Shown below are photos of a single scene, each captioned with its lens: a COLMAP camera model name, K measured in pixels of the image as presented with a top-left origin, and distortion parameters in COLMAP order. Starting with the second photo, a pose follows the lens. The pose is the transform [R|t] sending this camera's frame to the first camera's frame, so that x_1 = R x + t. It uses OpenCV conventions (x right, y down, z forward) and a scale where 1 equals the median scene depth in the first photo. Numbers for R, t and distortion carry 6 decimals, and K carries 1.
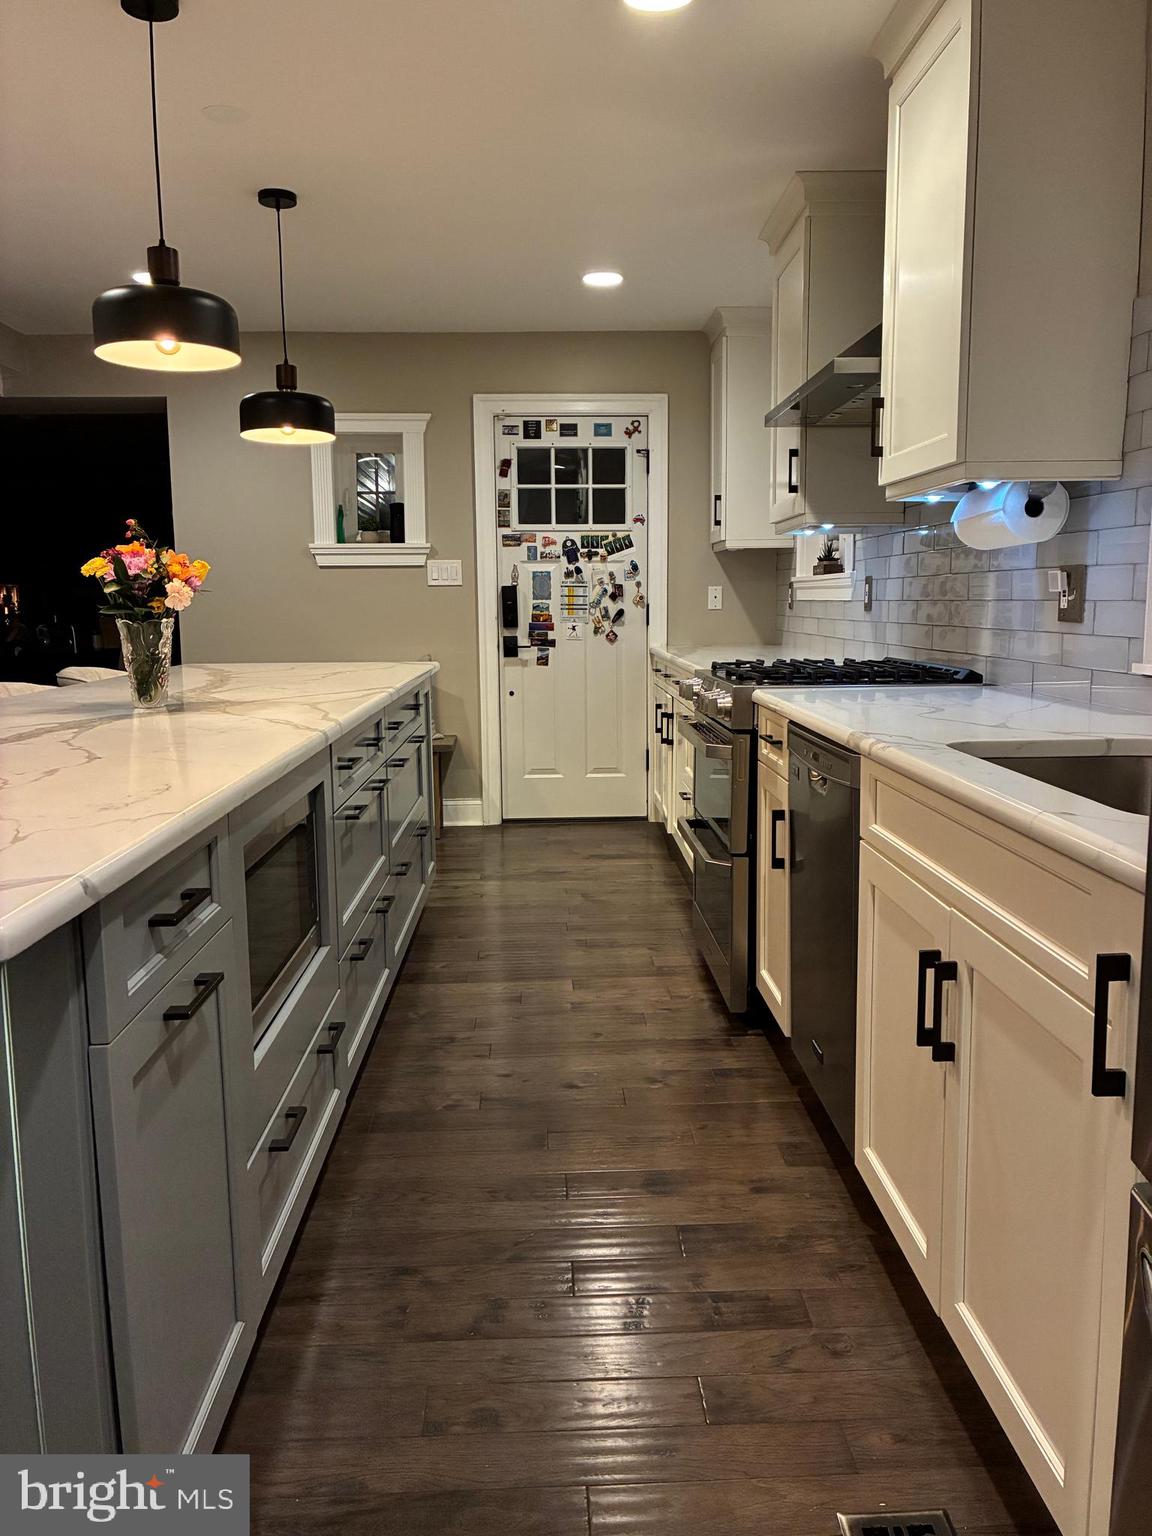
lens RADIAL K [[1154.3, 0, 593.4], [0, 1154.3, 760.6], [0, 0, 1]] dist [0.088343, -0.195032]
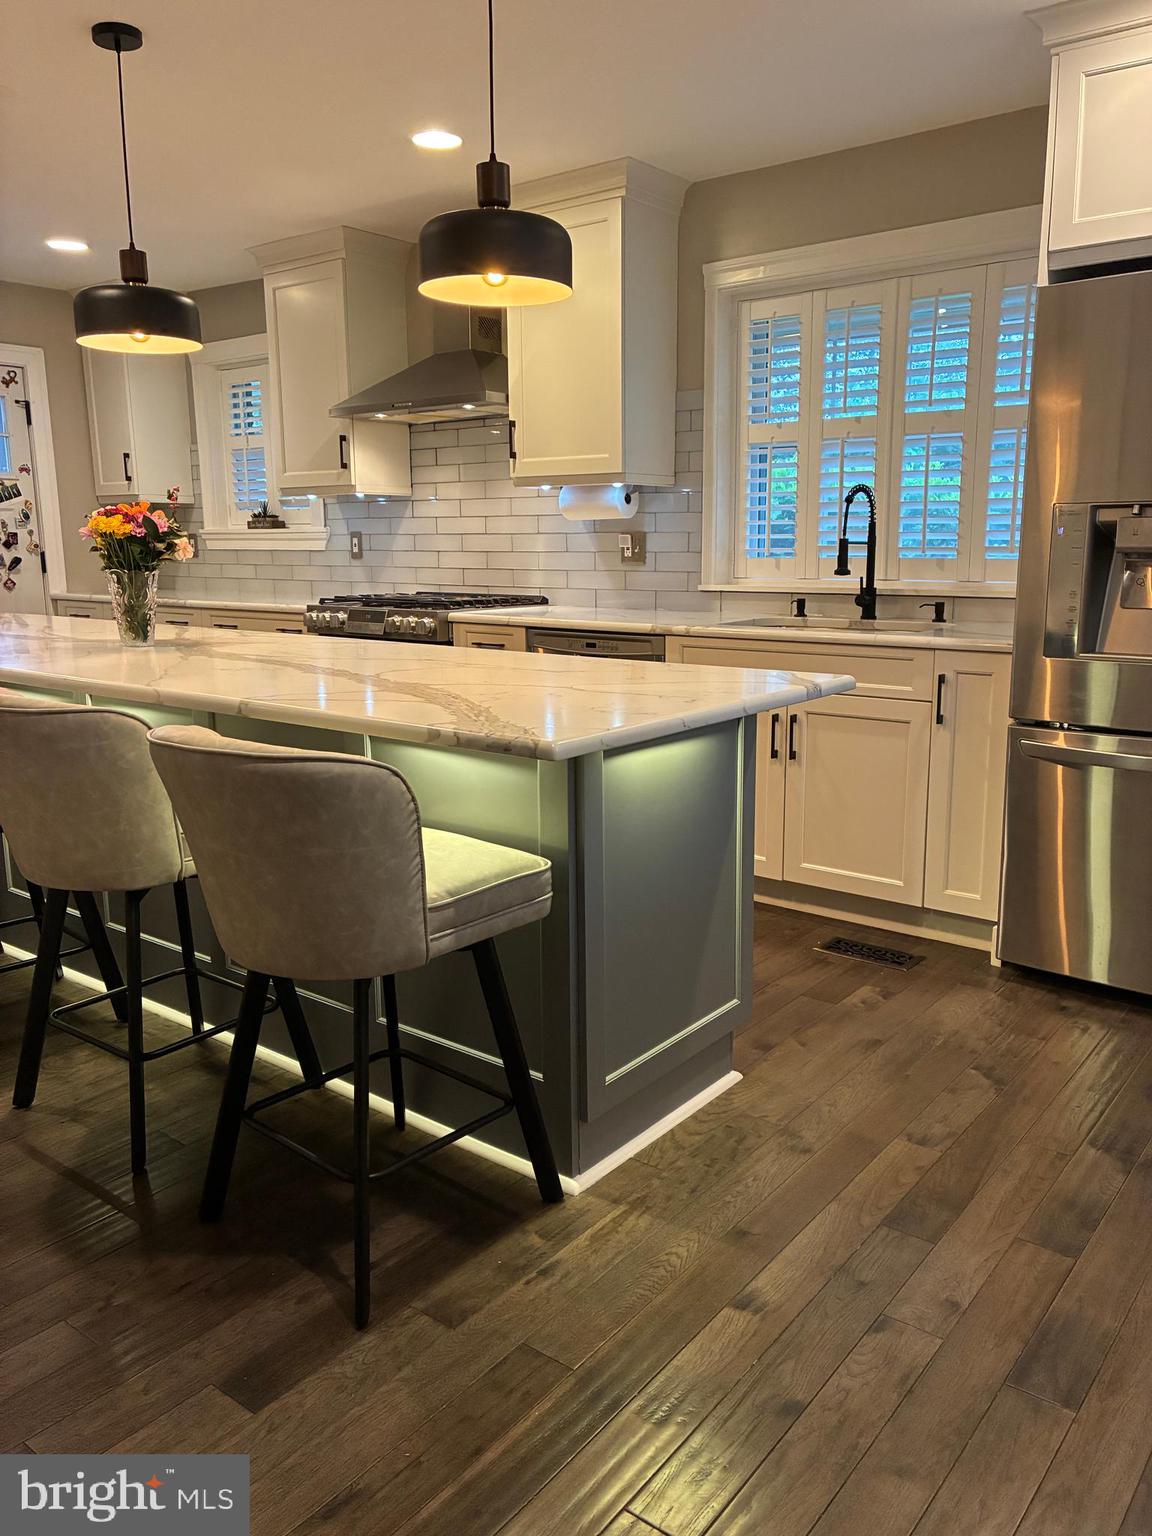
lens RADIAL K [[1161.8, 0, 595.4], [0, 1161.8, 763.2], [0, 0, 1]] dist [0.007140, 0.000837]
pose [[0.643302, -0.141705, 0.752384, -0.449640], [0.104557, 0.989775, 0.097018, 0.001839], [-0.758439, 0.016255, 0.651541, -0.047524]]
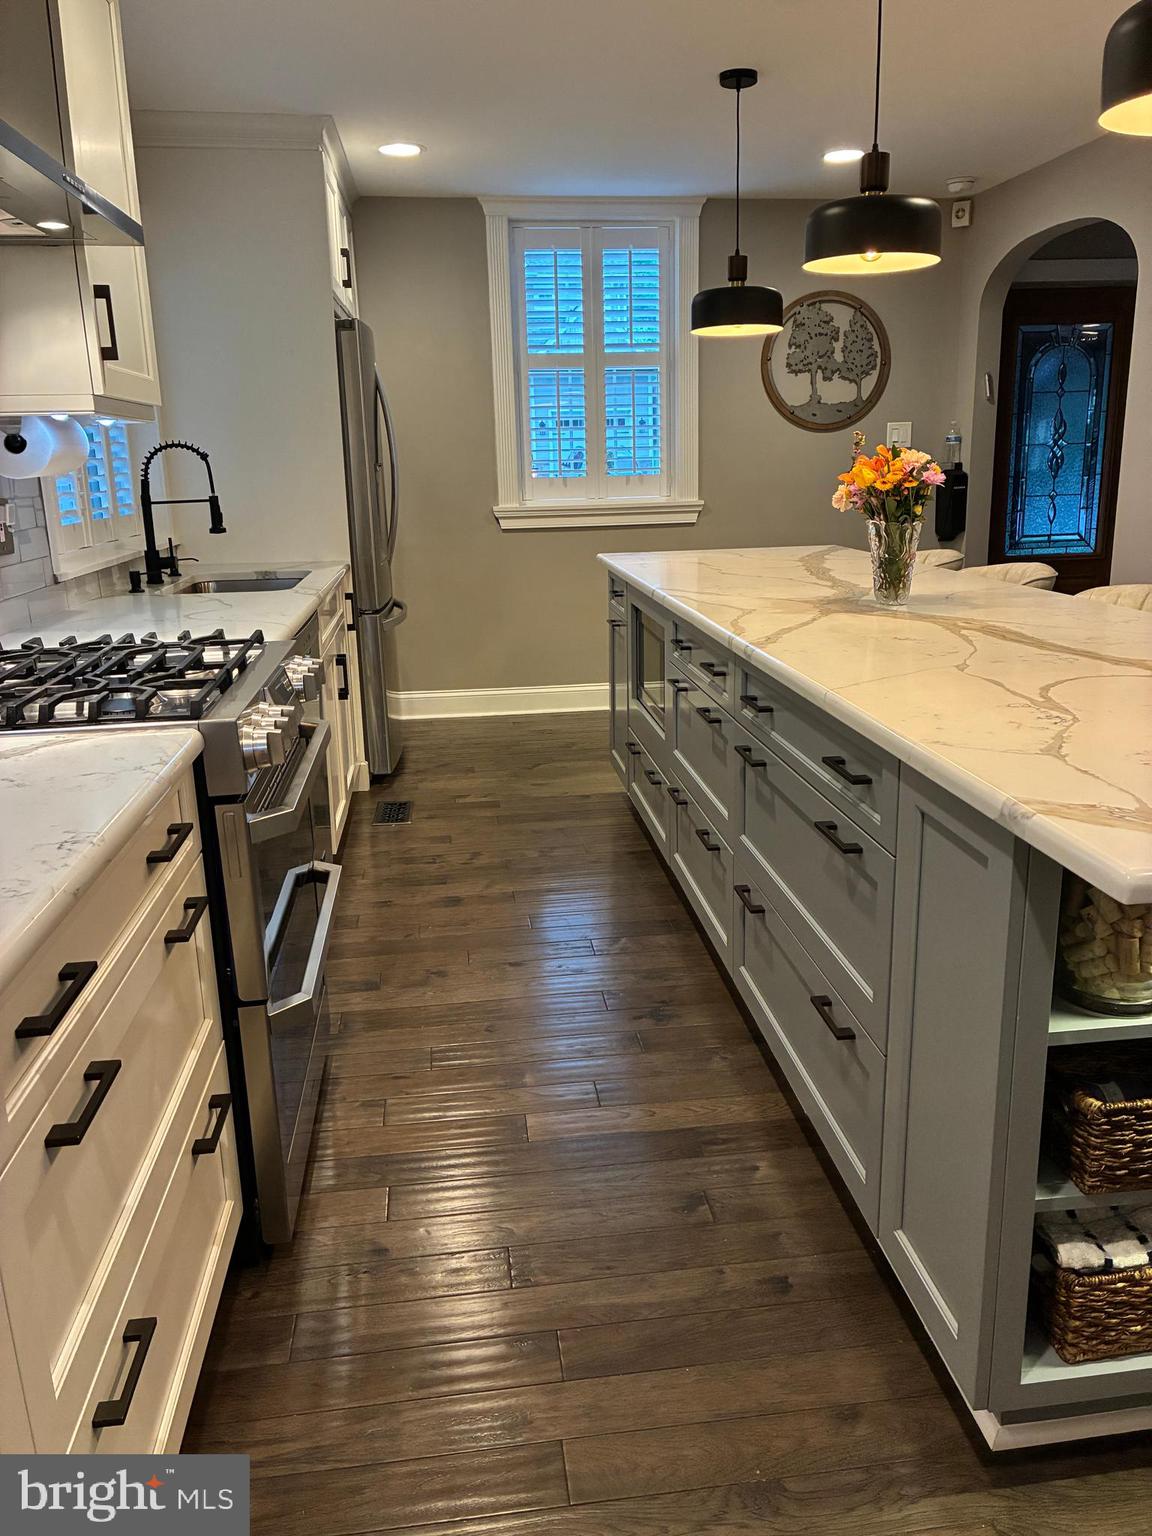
lens RADIAL K [[1161.8, 0, 595.4], [0, 1161.8, 763.2], [0, 0, 1]] dist [0.007140, 0.000837]
pose [[-0.996046, 0.056013, -0.068952, -0.013839], [0.025277, 0.922786, 0.384482, -0.148770], [0.085164, 0.381219, -0.920554, 0.925395]]
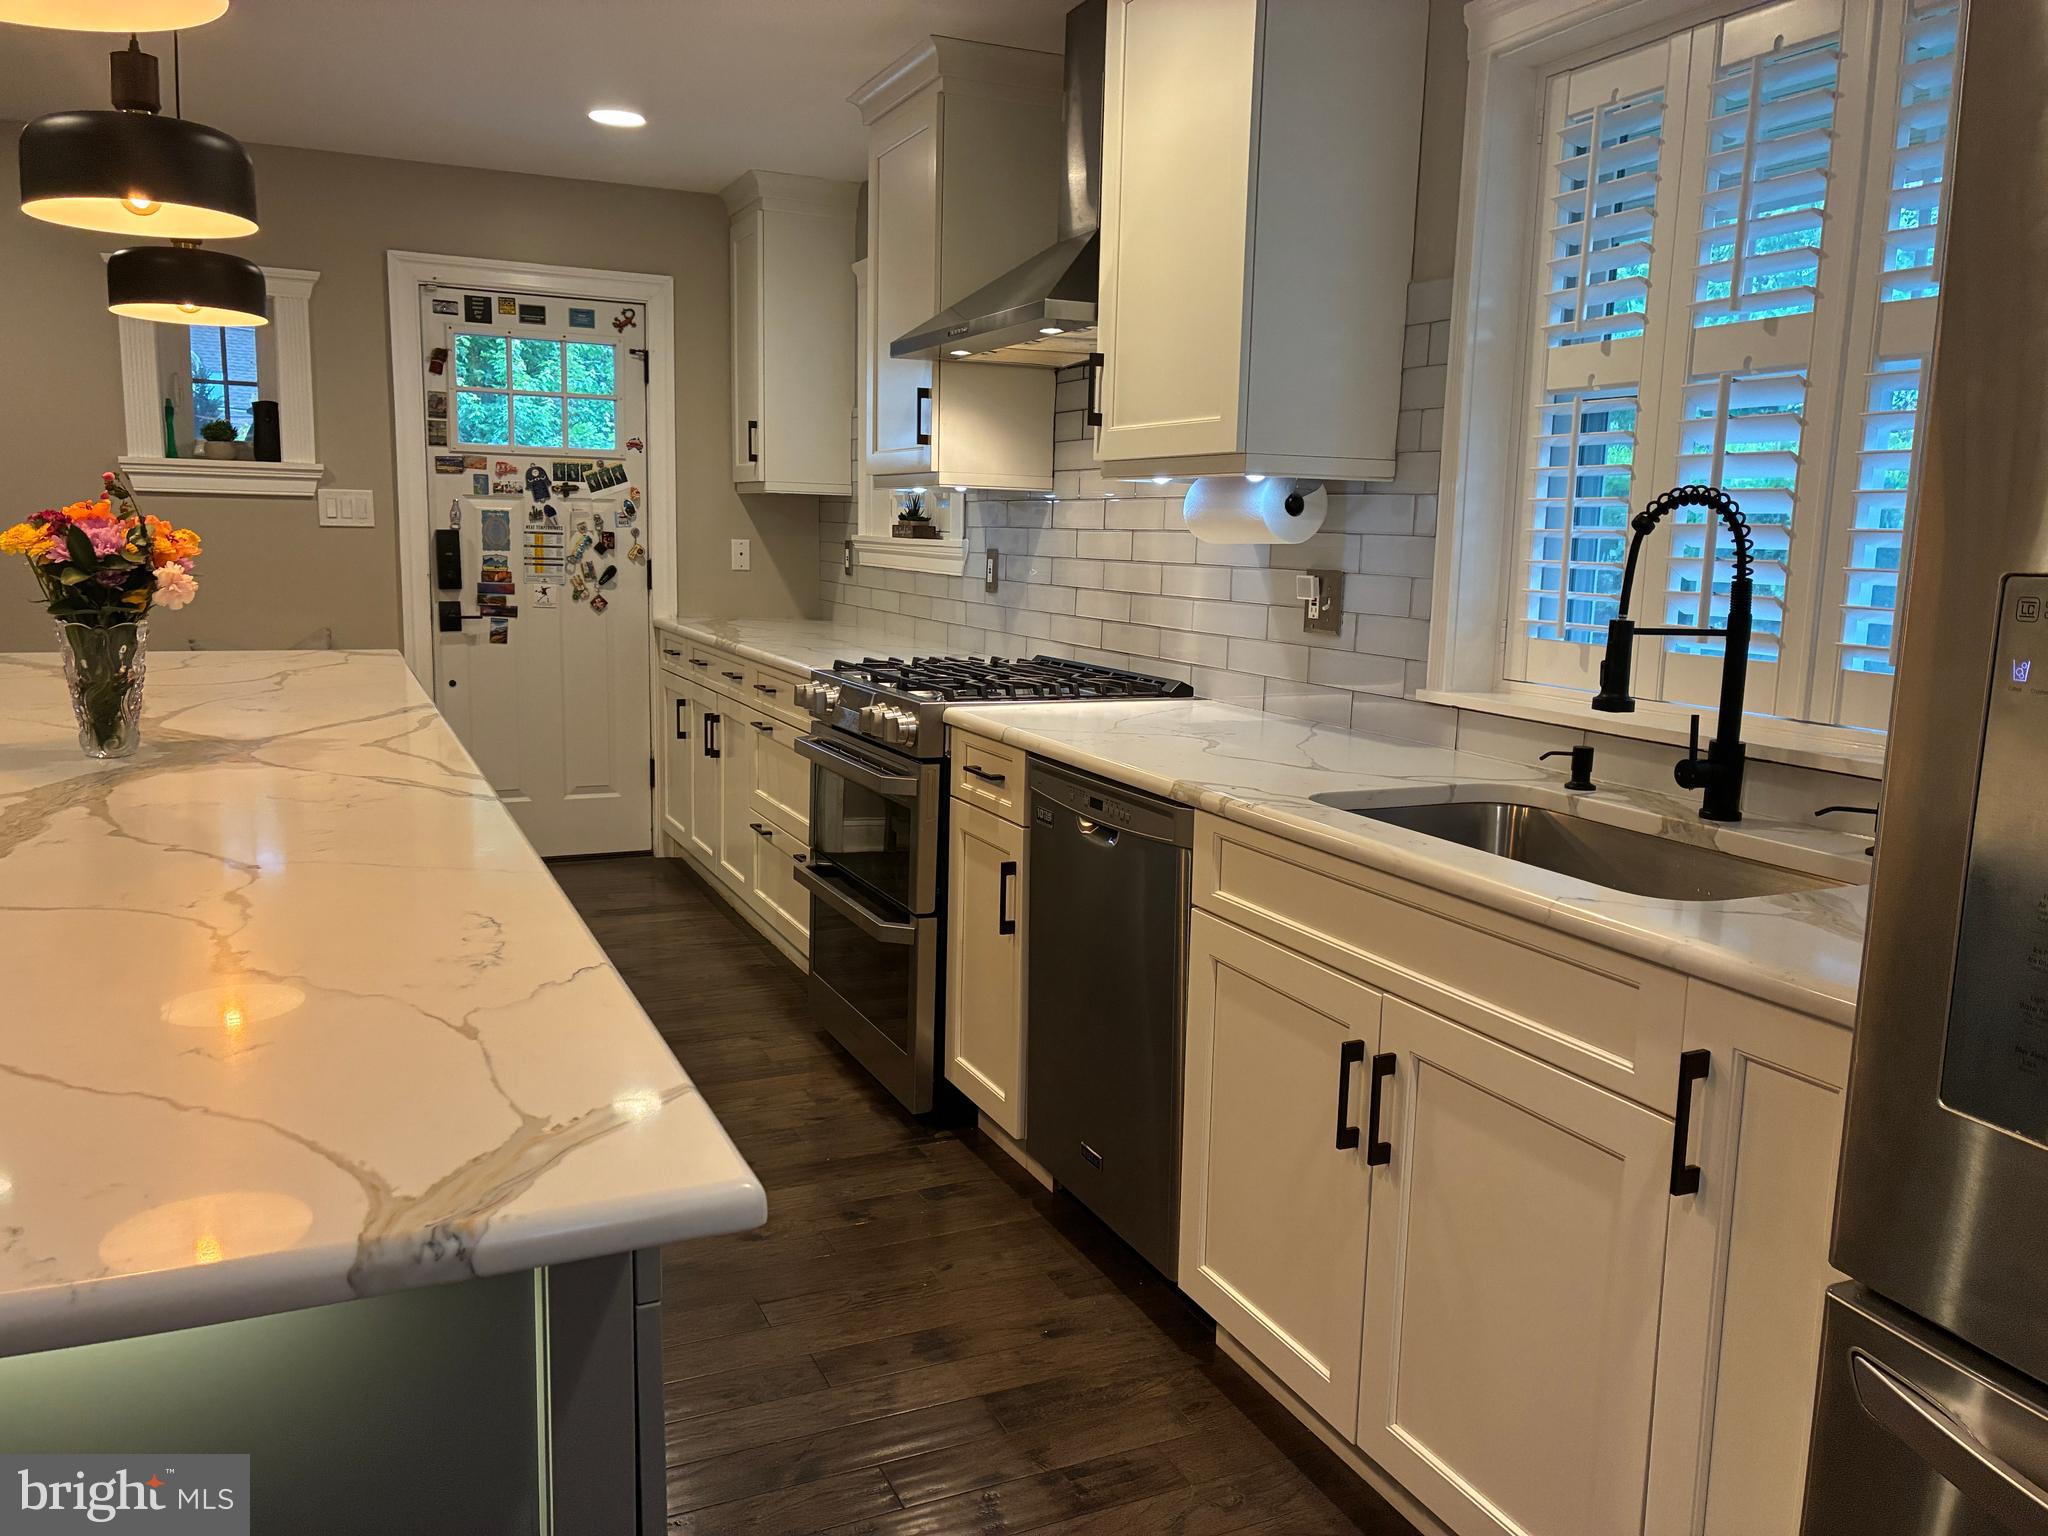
lens RADIAL K [[1549.1, 0, 1024.0], [0, 1549.1, 768.0], [0, 0, 1]] dist [0.007140, 0.000837]
pose [[0.925165, -0.027209, 0.378588, -0.110009], [0.019877, 0.999532, 0.023262, -0.022268], [-0.379044, -0.013996, 0.925273, 0.000039]]
